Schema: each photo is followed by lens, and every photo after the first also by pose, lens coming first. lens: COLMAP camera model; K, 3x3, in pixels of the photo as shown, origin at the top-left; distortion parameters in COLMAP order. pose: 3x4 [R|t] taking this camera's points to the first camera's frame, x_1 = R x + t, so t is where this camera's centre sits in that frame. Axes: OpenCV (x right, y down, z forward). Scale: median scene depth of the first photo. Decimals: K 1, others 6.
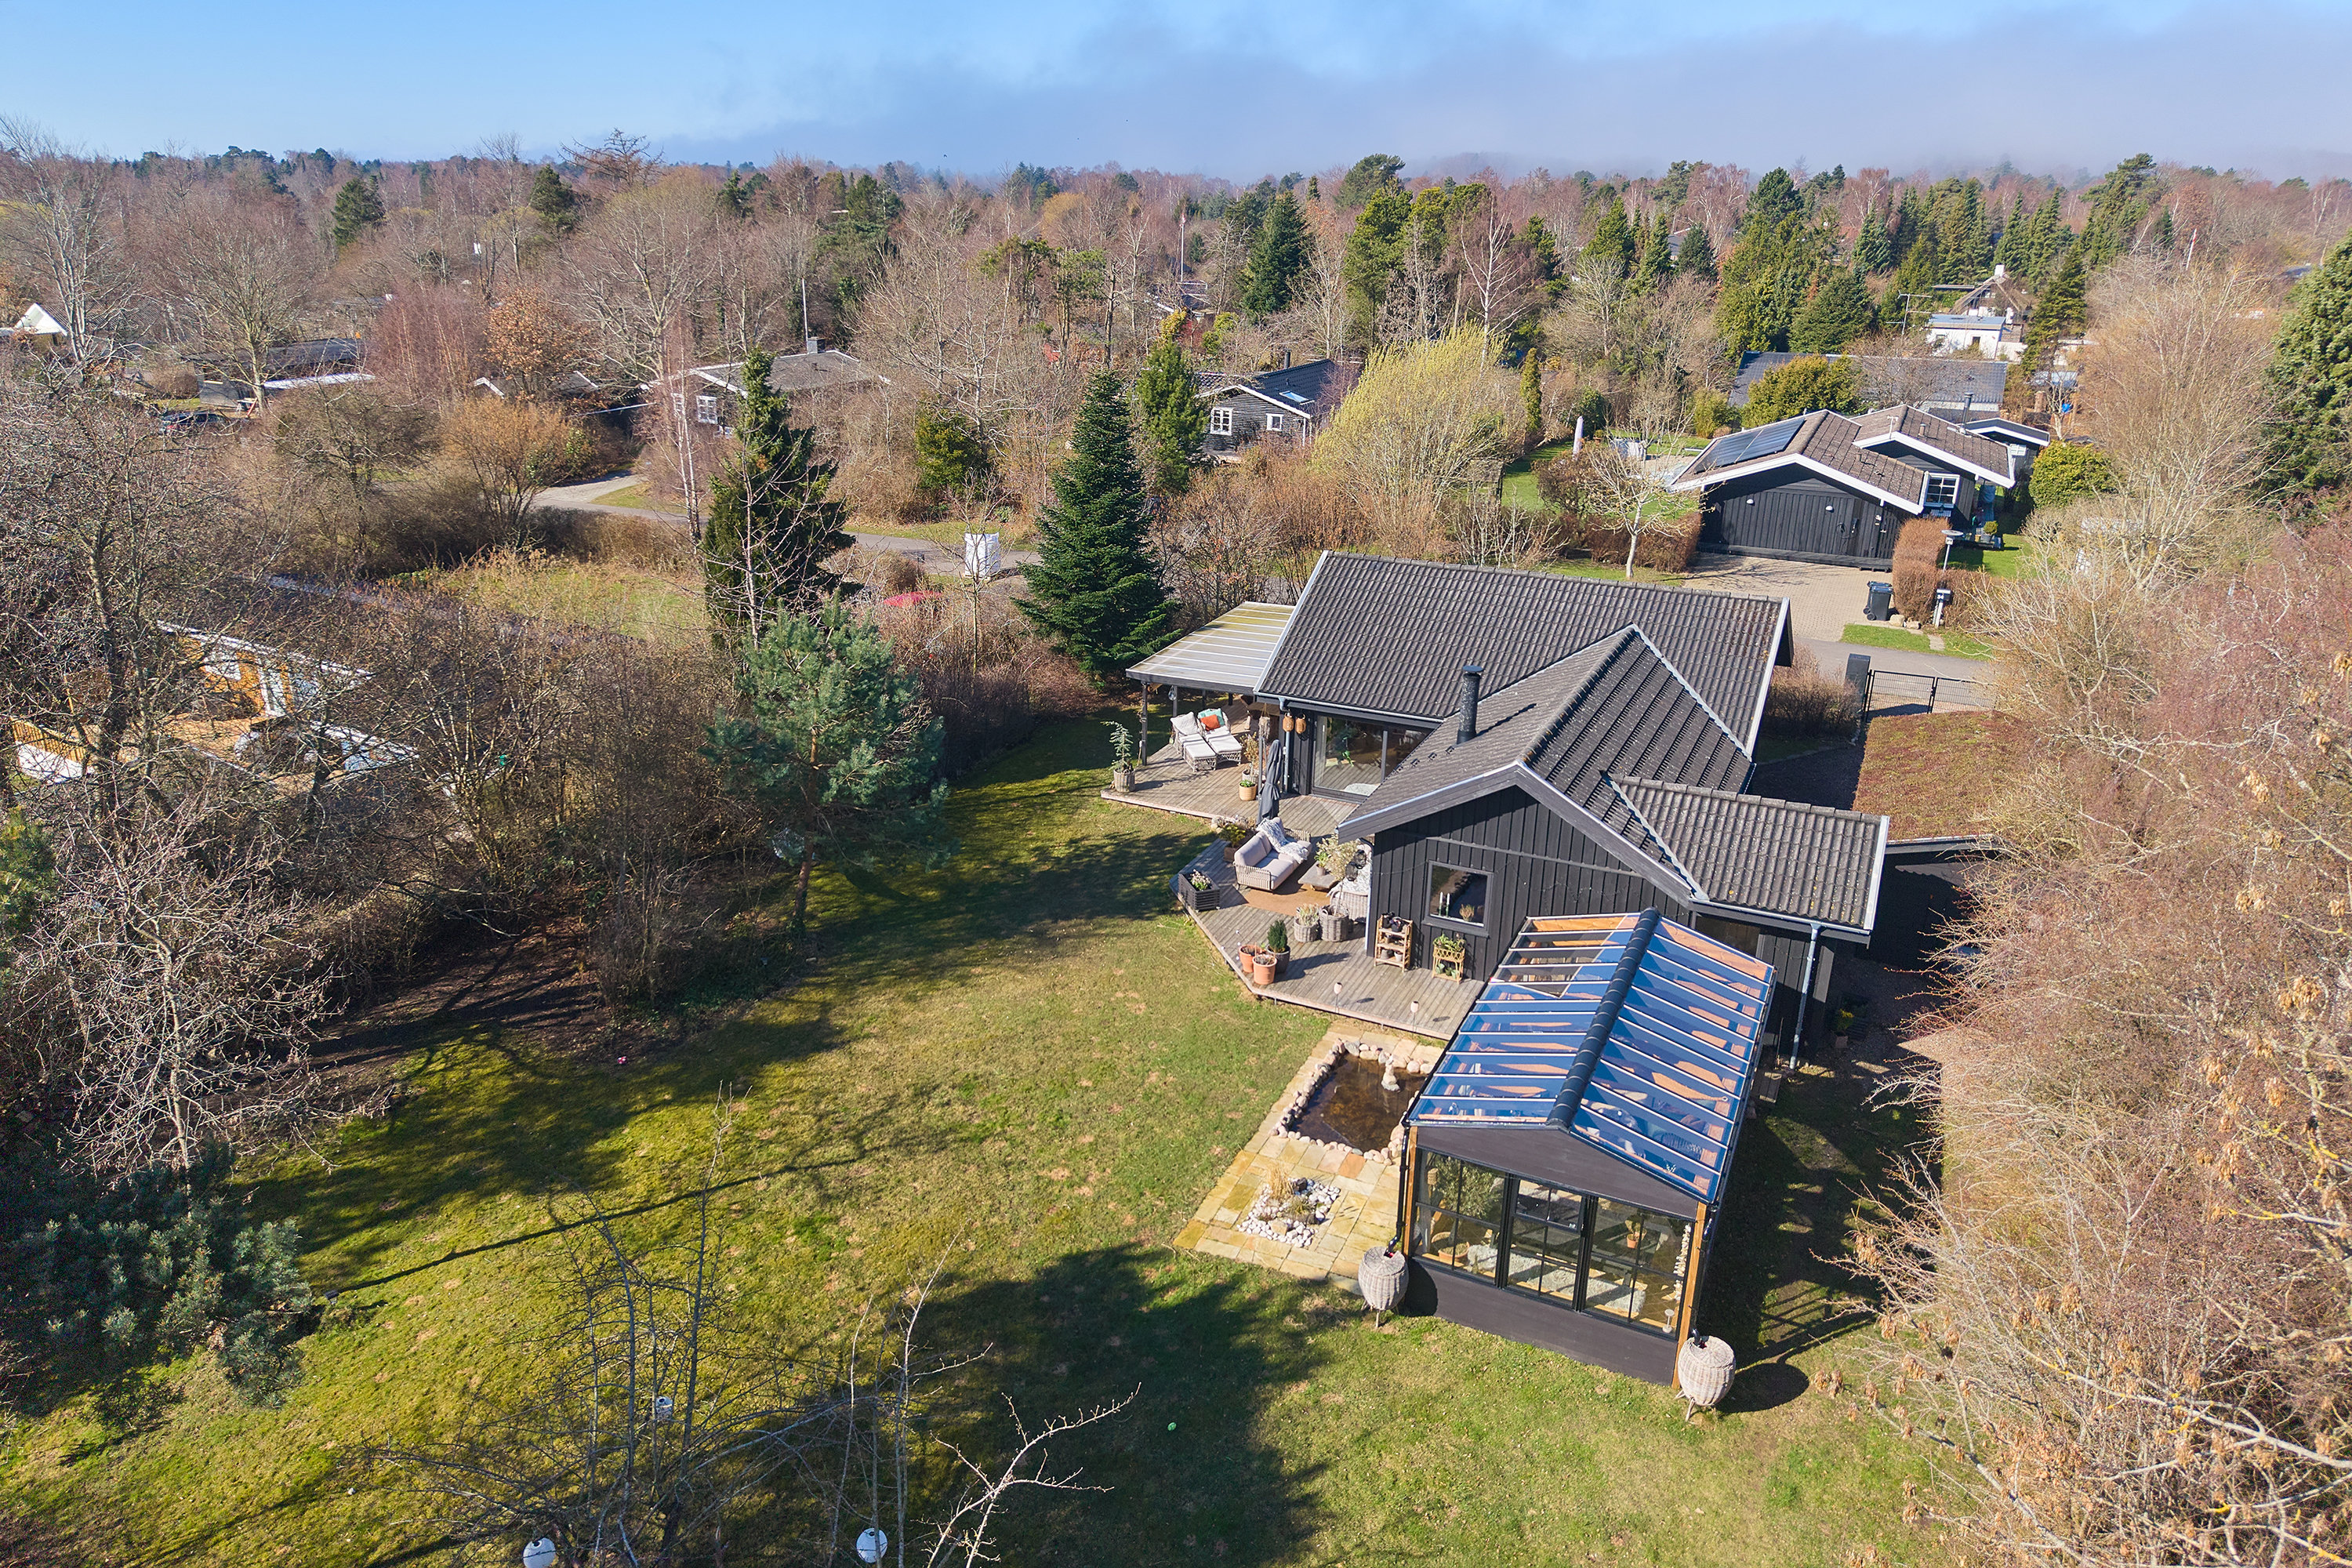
lens RADIAL K [[1600.8, 0, 1176.0], [0, 1600.8, 784.0], [0, 0, 1]] dist [0.055937, -0.000412]
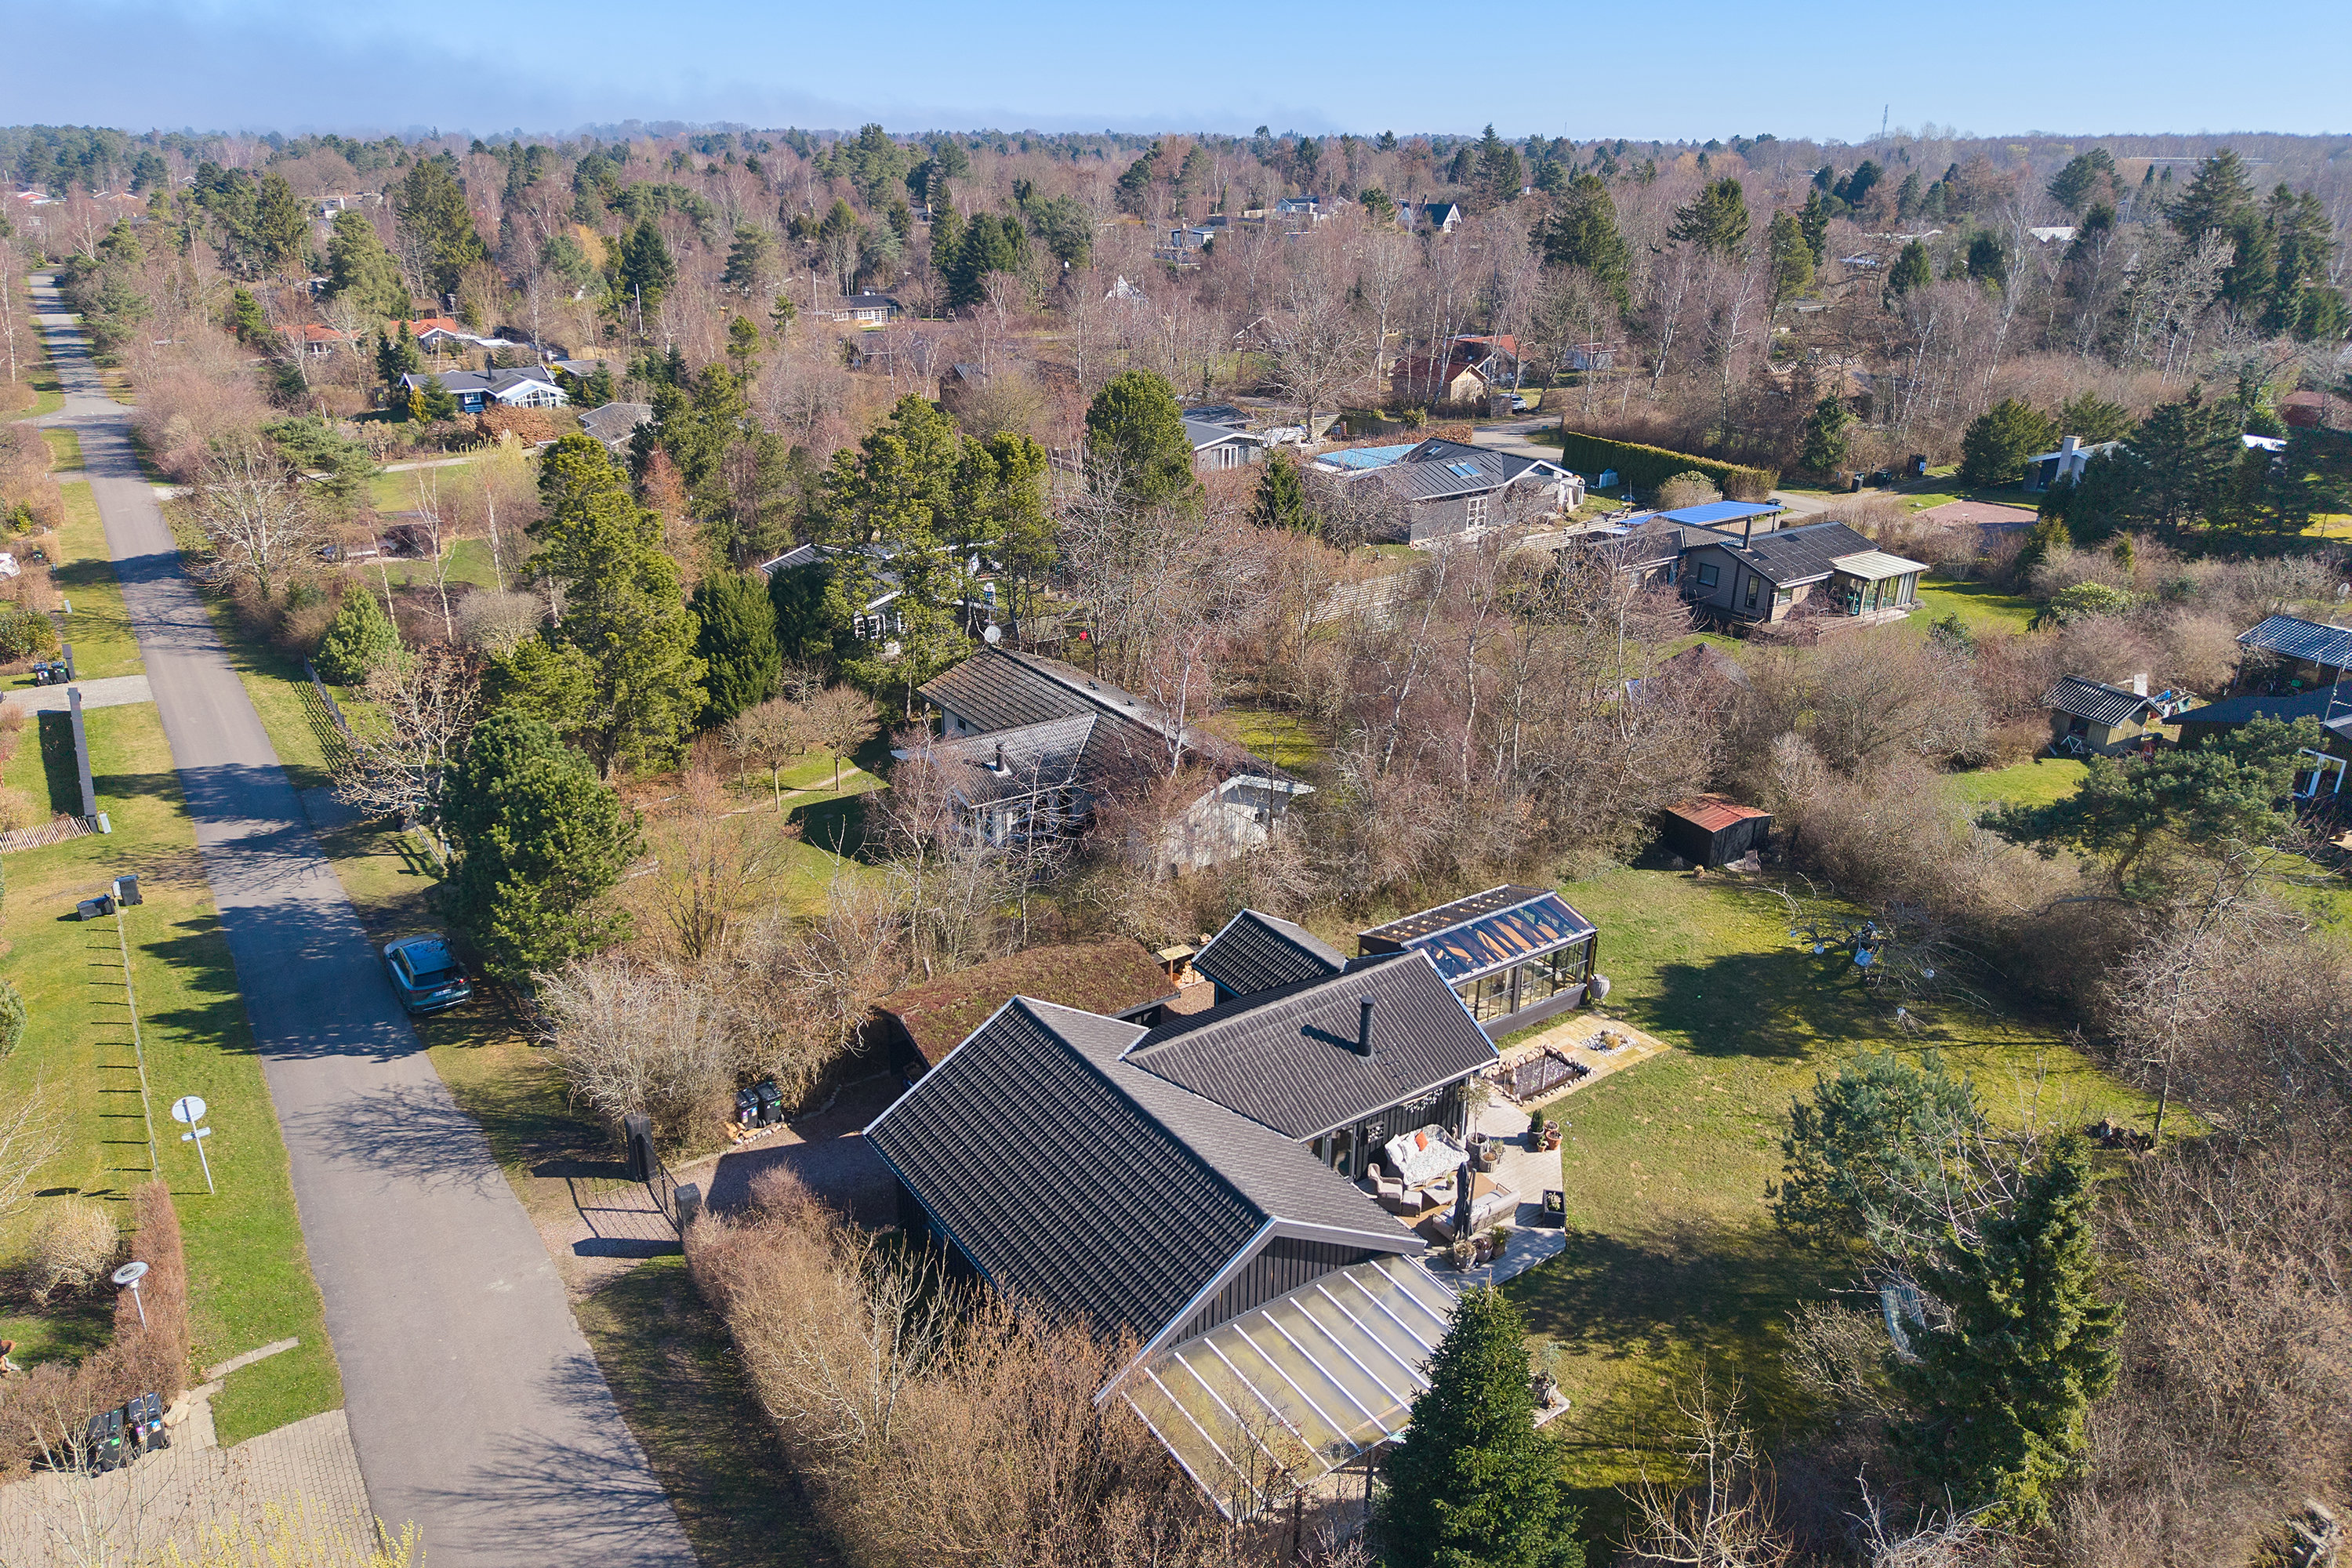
lens RADIAL K [[1600.8, 0, 1176.0], [0, 1600.8, 784.0], [0, 0, 1]] dist [0.055937, -0.000412]
pose [[-0.869840, -0.191107, 0.454815, -0.284879], [0.169817, 0.749592, 0.639745, -1.245095], [-0.463185, 0.633711, -0.619572, 2.023887]]
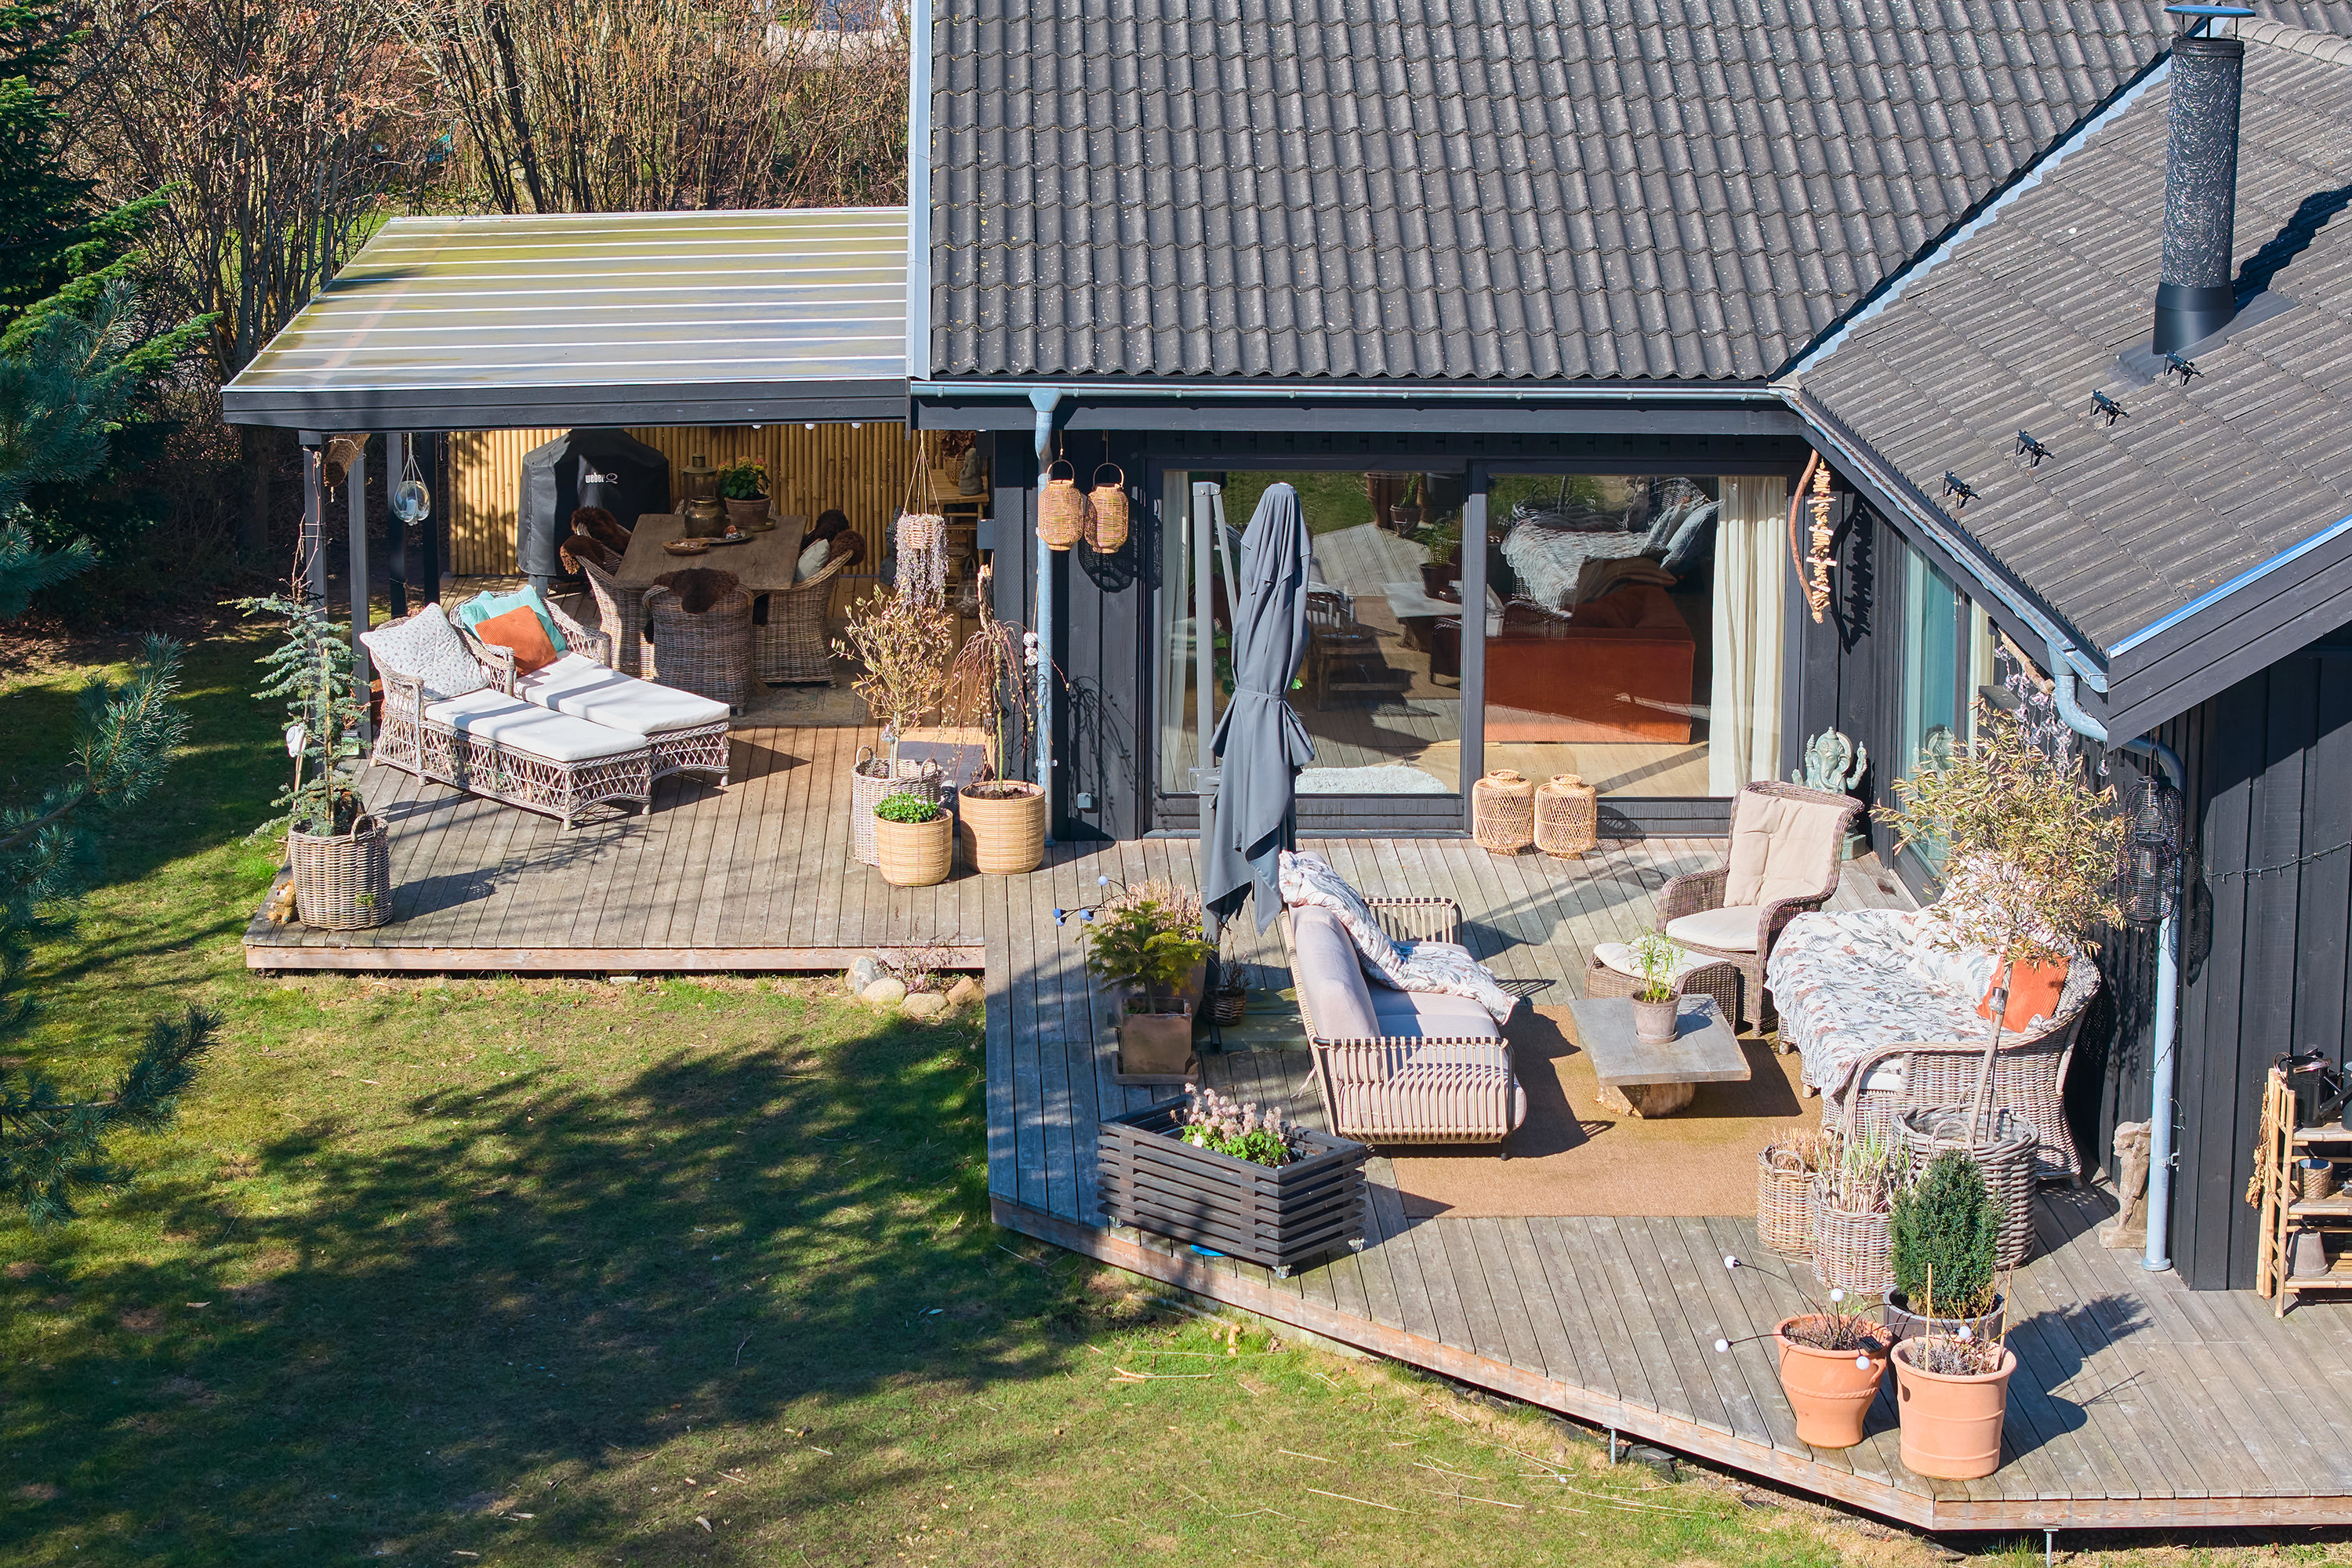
lens RADIAL K [[4741.2, 0, 1176.0], [0, 4741.2, 784.0], [0, 0, 1]] dist [-0.051882, -0.022694]
pose [[0.873267, -0.114237, 0.473661, -0.314649], [0.172967, 0.981494, -0.082175, 0.076239], [-0.455508, 0.153689, 0.876865, 0.548976]]
